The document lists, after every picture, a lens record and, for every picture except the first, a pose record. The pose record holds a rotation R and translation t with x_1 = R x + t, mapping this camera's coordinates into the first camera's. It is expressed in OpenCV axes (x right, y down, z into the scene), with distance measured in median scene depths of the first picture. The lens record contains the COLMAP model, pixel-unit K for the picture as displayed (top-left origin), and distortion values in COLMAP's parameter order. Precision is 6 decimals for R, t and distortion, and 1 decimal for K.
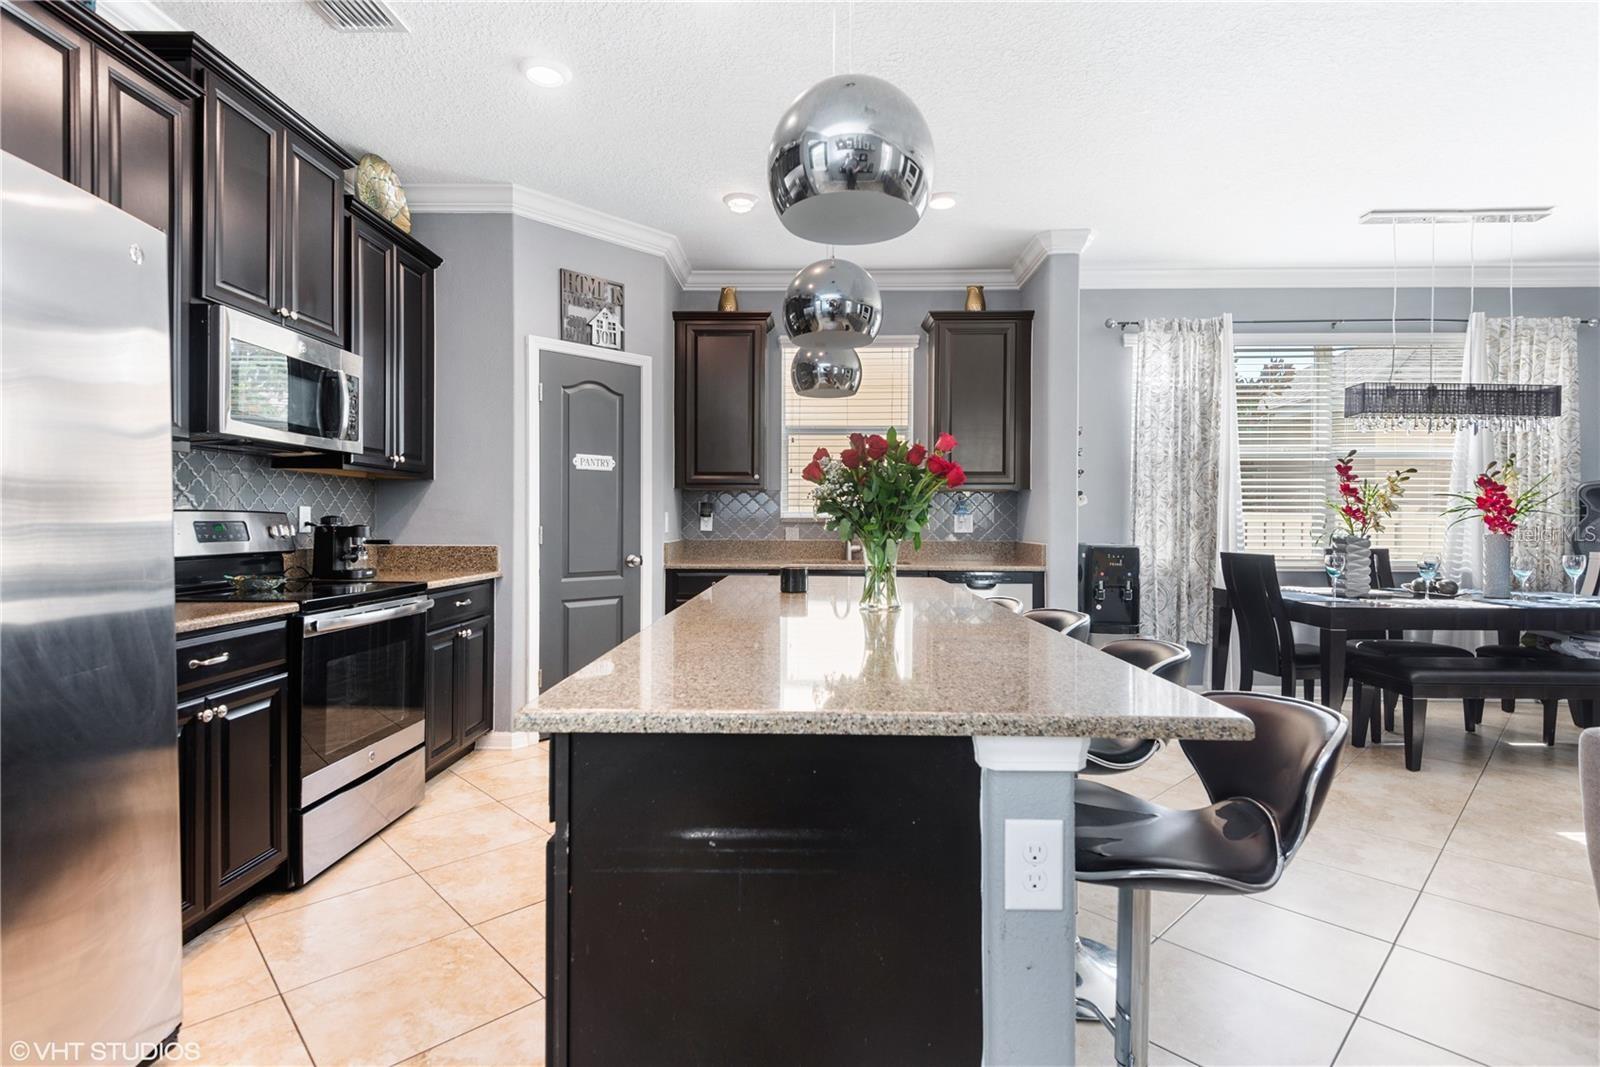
lens RADIAL K [[792.8, 0, 796.8], [0, 792.8, 524.9], [0, 0, 1]] dist [0.004746, -0.003945]
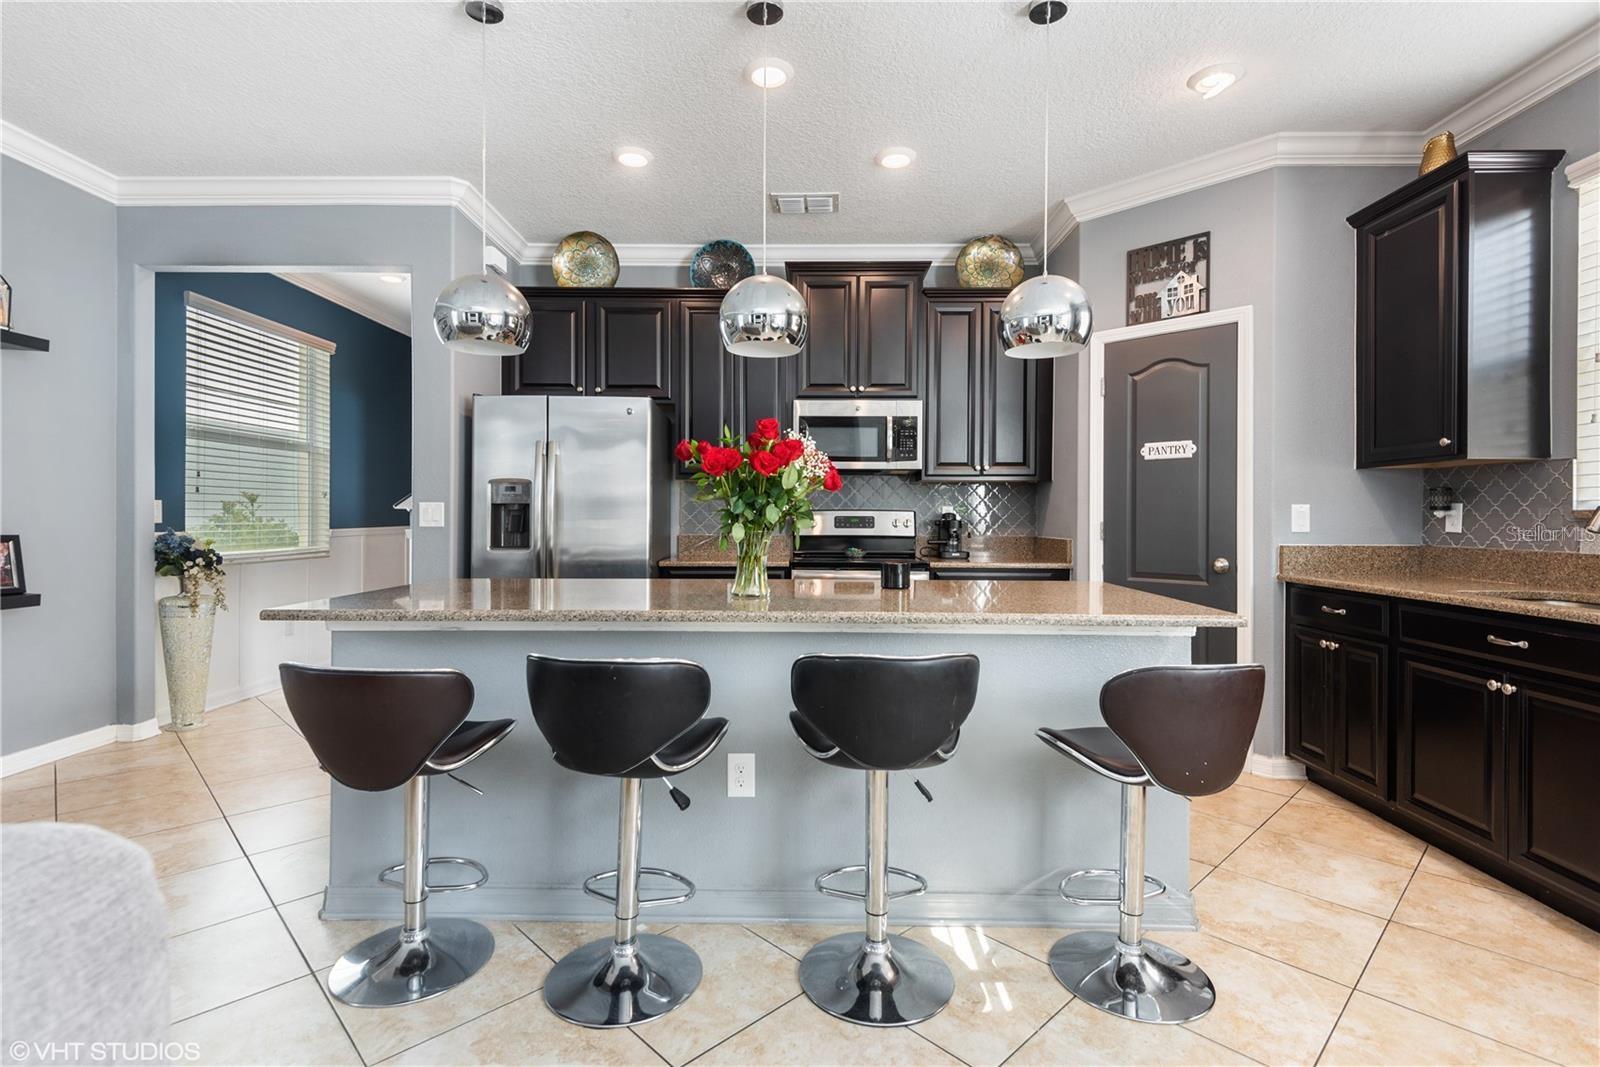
lens RADIAL K [[792.8, 0, 788.1], [0, 792.8, 511.9], [0, 0, 1]] dist [0.004746, -0.003945]
pose [[-0.020203, -0.011760, -0.999727, 0.713803], [-0.009350, 0.999889, -0.011573, 0.004448], [0.999752, 0.009114, -0.020310, 0.669313]]
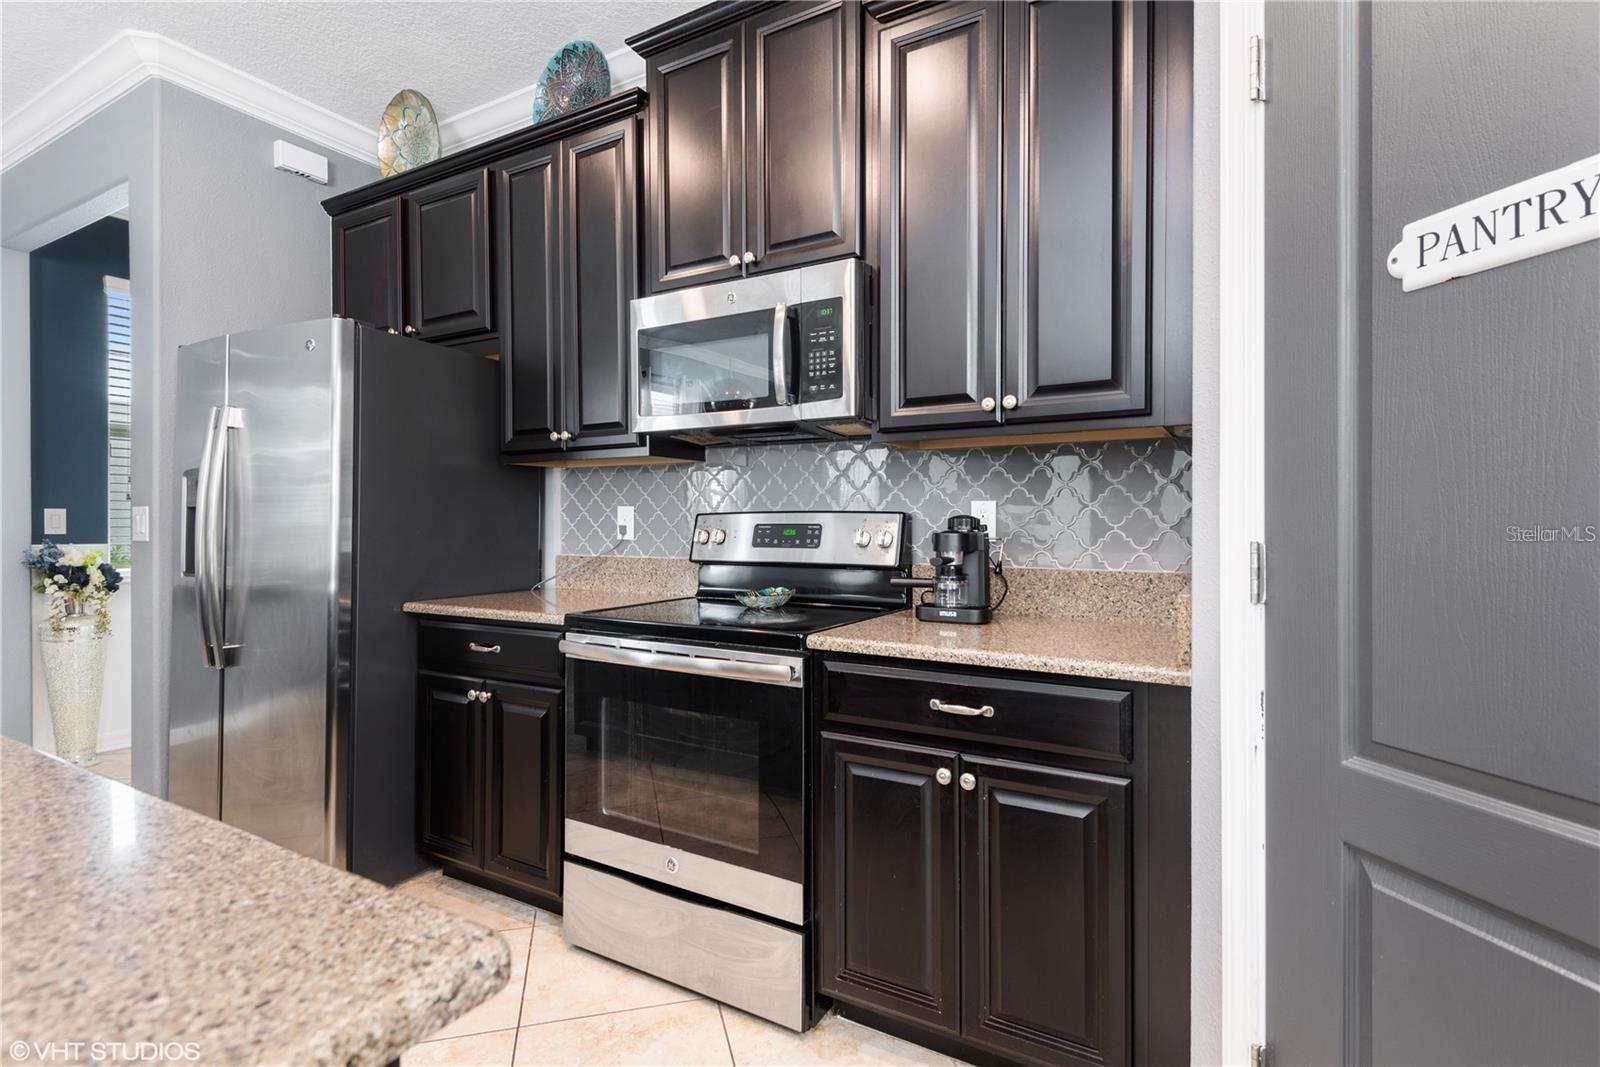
lens RADIAL K [[792.8, 0, 771.0], [0, 792.8, 528.2], [0, 0, 1]] dist [0.004746, -0.003945]
pose [[-0.514504, 0.001477, -0.857487, 0.007366], [-0.006656, 0.999962, 0.005716, -0.004395], [0.857462, 0.008648, -0.514474, 1.062123]]
